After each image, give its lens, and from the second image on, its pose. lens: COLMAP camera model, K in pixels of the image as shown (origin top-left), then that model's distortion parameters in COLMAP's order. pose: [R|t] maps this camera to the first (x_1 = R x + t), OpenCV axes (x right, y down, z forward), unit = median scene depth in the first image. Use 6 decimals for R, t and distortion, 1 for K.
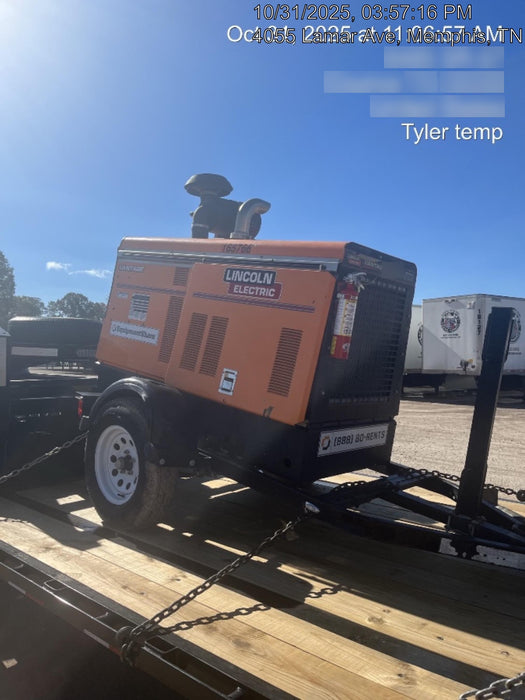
lens RADIAL K [[537.2, 0, 259.8], [0, 537.2, 360.2], [0, 0, 1]] dist [0.023315, 0.000947]
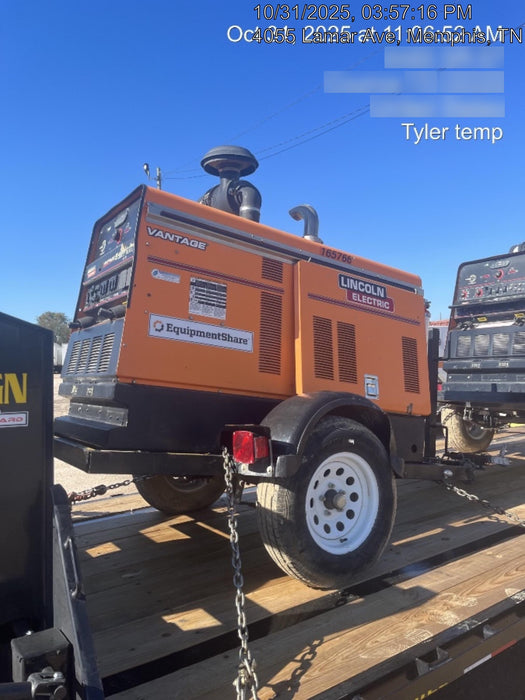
lens RADIAL K [[519.5, 0, 252.0], [0, 519.5, 348.7], [0, 0, 1]] dist [0.008004, 0.000141]
pose [[0.261950, 0.002052, 0.965079, -1.067119], [0.033570, 0.999373, -0.011237, -0.029478], [-0.964497, 0.035342, 0.261717, 0.944516]]
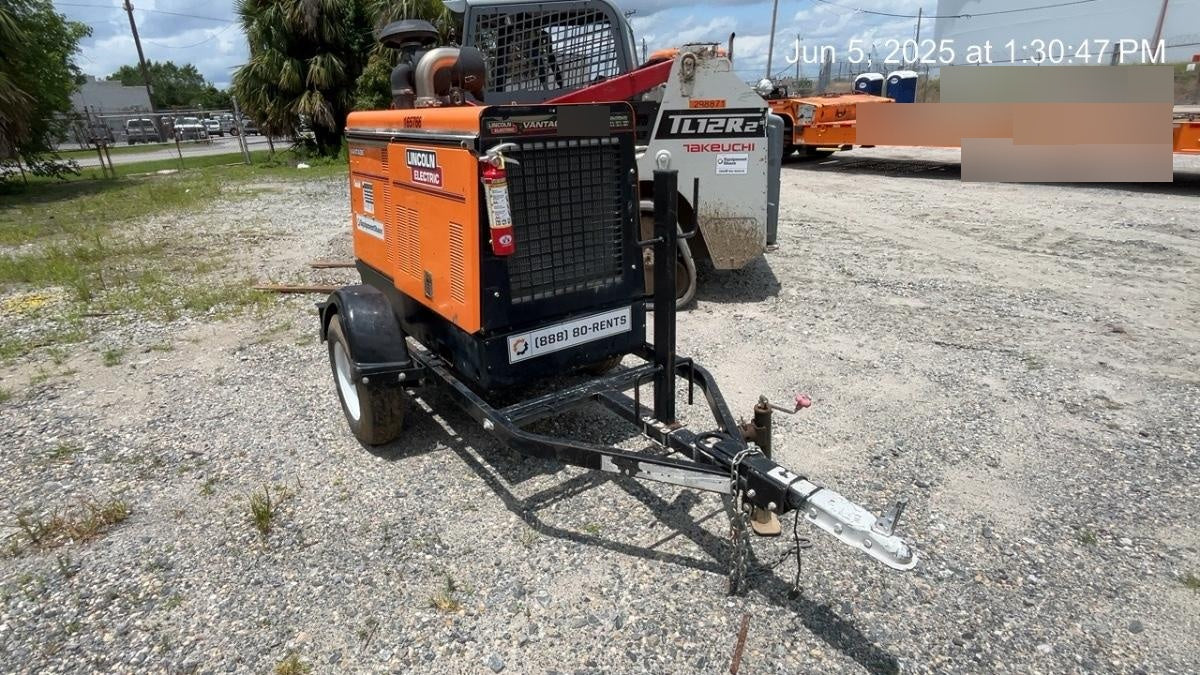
lens RADIAL K [[626.0, 0, 590.6], [0, 626.0, 339.0], [0, 0, 1]] dist [0.038624, 0.000114]
pose [[0.960132, -0.087778, -0.265407, 0.469481], [0.151332, 0.961481, 0.229464, -0.070699], [0.235042, -0.260480, 0.936432, 0.066435]]
